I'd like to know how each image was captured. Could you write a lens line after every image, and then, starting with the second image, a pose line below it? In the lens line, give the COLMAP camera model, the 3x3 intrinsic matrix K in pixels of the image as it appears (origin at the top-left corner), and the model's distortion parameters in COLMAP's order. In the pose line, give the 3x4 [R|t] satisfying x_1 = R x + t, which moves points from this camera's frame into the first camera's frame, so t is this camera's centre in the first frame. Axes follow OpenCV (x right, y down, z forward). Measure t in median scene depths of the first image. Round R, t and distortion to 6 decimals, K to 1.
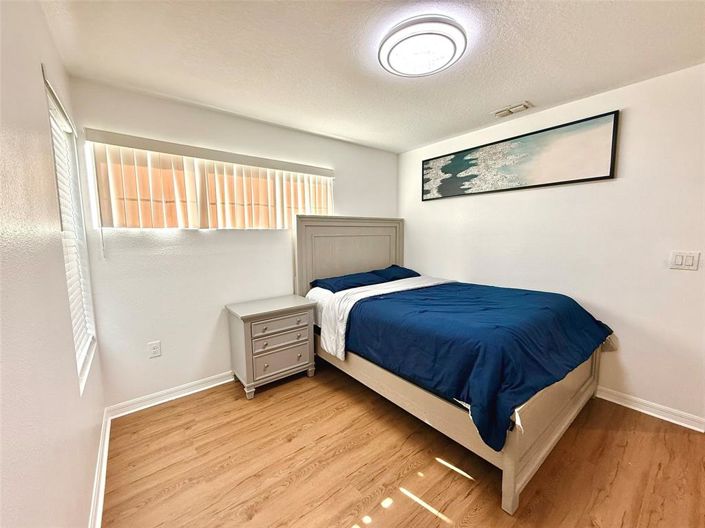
lens RADIAL K [[280.8, 0, 350.8], [0, 280.8, 263.7], [0, 0, 1]] dist [-0.000745, -0.000355]
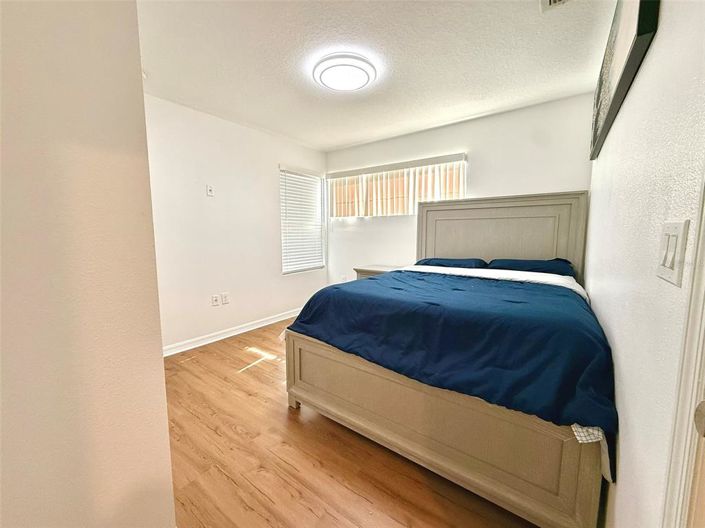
lens RADIAL K [[280.8, 0, 350.8], [0, 280.8, 263.7], [0, 0, 1]] dist [-0.000745, -0.000355]
pose [[0.279105, 0.124563, -0.952147, 0.947485], [-0.092239, 0.990444, 0.102534, -0.009641], [0.955820, 0.059208, 0.287927, 0.405510]]
